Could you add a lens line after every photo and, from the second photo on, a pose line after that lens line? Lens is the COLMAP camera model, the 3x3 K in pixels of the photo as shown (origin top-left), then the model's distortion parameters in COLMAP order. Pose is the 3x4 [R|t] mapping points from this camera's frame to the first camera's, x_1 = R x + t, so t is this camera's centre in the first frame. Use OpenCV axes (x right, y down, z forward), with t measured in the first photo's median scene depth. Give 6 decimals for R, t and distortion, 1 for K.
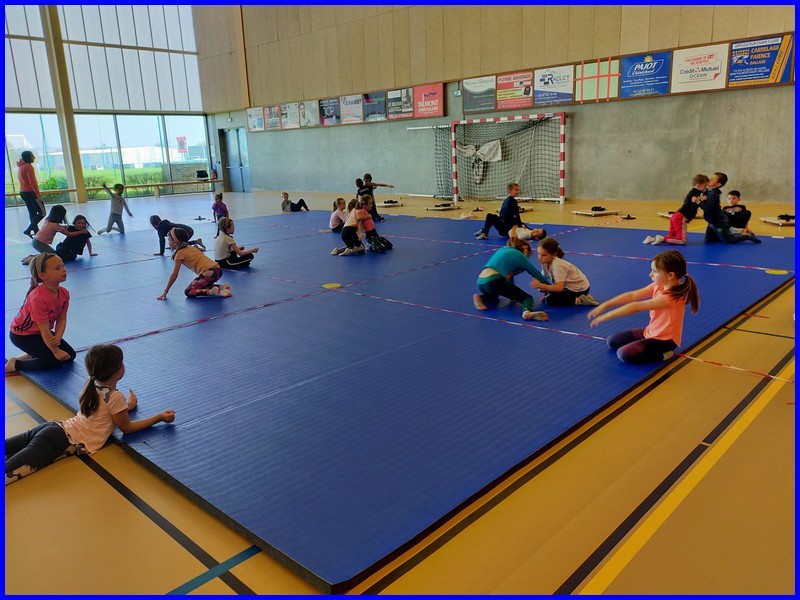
lens RADIAL K [[604.6, 0, 399.6], [0, 604.6, 296.9], [0, 0, 1]] dist [0.063710, -0.054132]
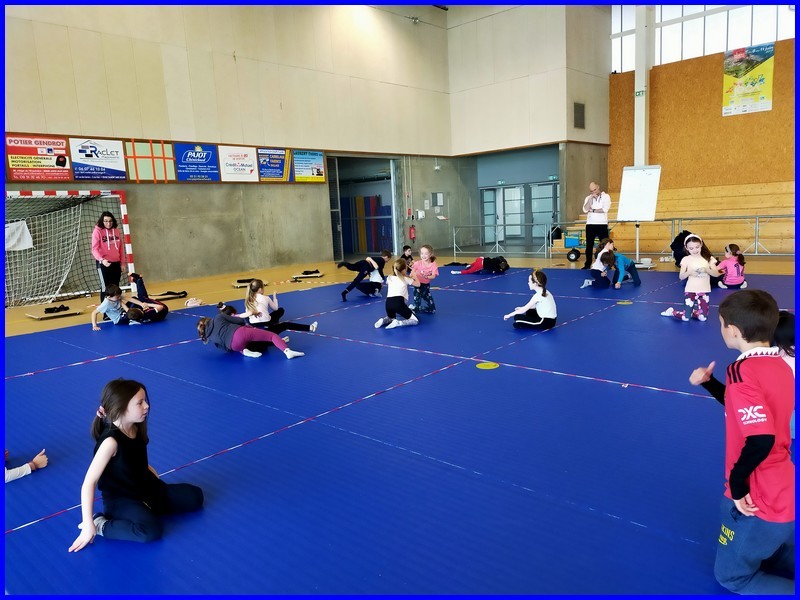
lens RADIAL K [[604.6, 0, 407.7], [0, 604.6, 297.9], [0, 0, 1]] dist [0.063710, -0.054132]
pose [[-0.021589, -0.106432, 0.994086, -0.659038], [0.283807, 0.952760, 0.108171, -0.135922], [-0.958638, 0.284464, 0.009637, 0.654682]]
